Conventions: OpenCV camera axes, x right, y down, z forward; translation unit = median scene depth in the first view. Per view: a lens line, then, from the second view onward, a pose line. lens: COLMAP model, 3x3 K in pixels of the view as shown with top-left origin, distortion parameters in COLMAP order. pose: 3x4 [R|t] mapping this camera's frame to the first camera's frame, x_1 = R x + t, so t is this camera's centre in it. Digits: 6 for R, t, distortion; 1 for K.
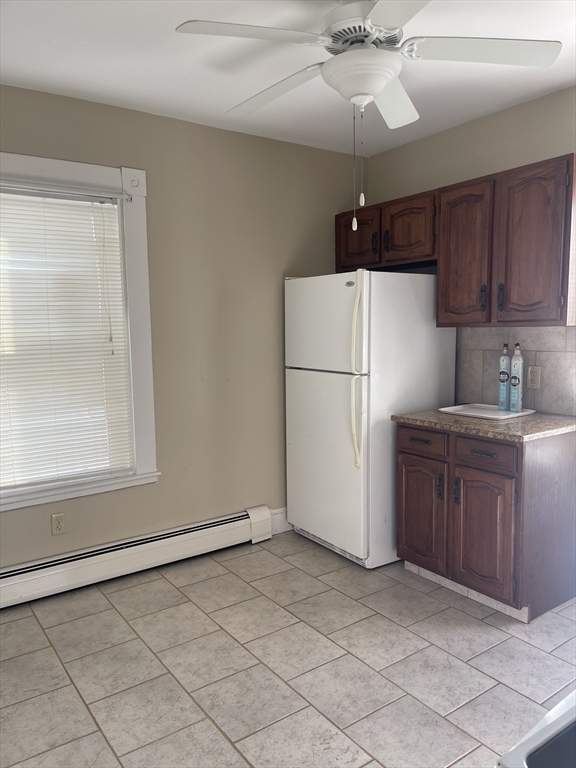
lens RADIAL K [[576.8, 0, 292.8], [0, 576.8, 392.3], [0, 0, 1]] dist [0.071359, -0.096395]
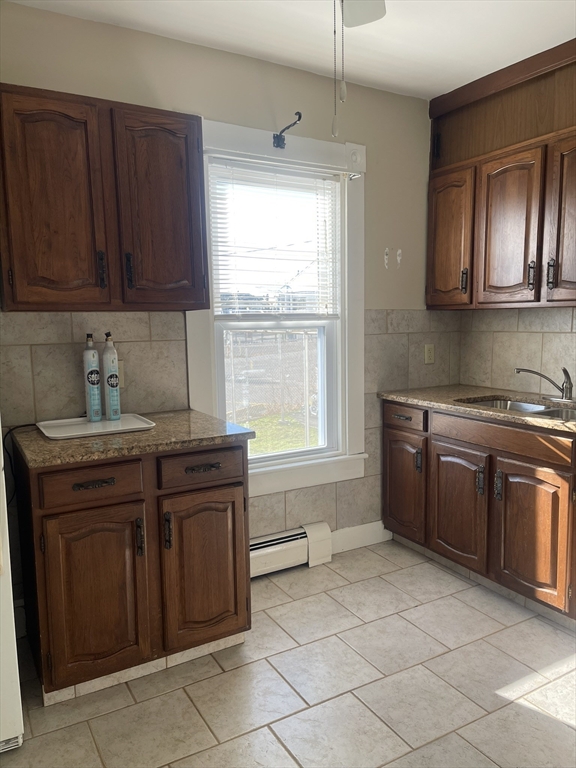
lens RADIAL K [[576.8, 0, 293.6], [0, 576.8, 392.6], [0, 0, 1]] dist [0.071359, -0.096395]
pose [[0.089240, -0.108945, 0.990034, -0.410210], [0.126108, 0.987236, 0.097270, -0.054004], [-0.987994, 0.116171, 0.101840, 0.754583]]
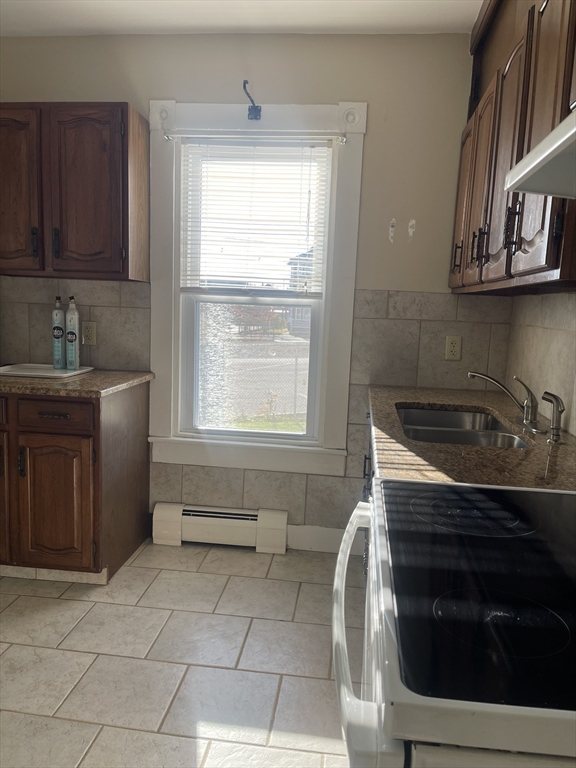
lens RADIAL K [[576.8, 0, 293.0], [0, 576.8, 382.3], [0, 0, 1]] dist [0.071359, -0.096395]
pose [[0.670747, -0.056236, 0.739551, -0.083204], [0.033329, 0.998400, 0.045690, 0.025305], [-0.740937, -0.005998, 0.671548, 0.117781]]
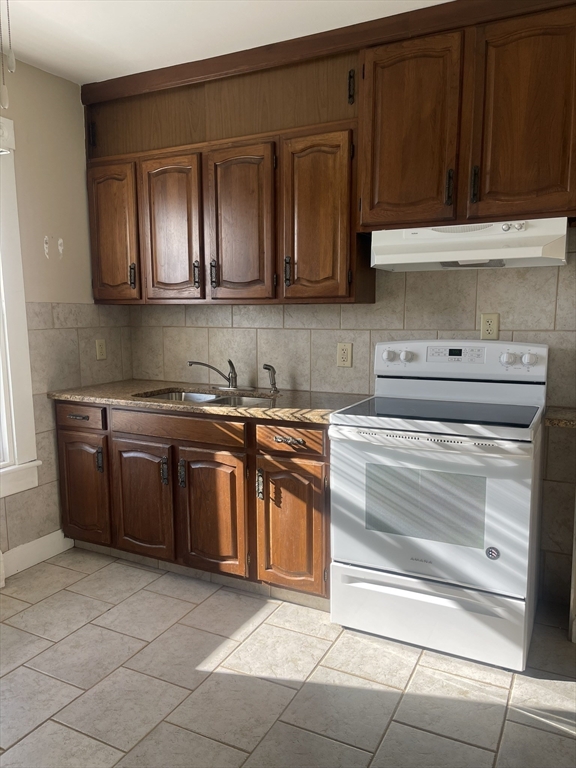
lens RADIAL K [[576.8, 0, 292.0], [0, 576.8, 392.0], [0, 0, 1]] dist [0.071359, -0.096395]
pose [[-0.465847, -0.105438, 0.878561, -0.402347], [0.113337, 0.977588, 0.177418, -0.061153], [-0.877577, 0.182223, -0.443456, 0.786612]]
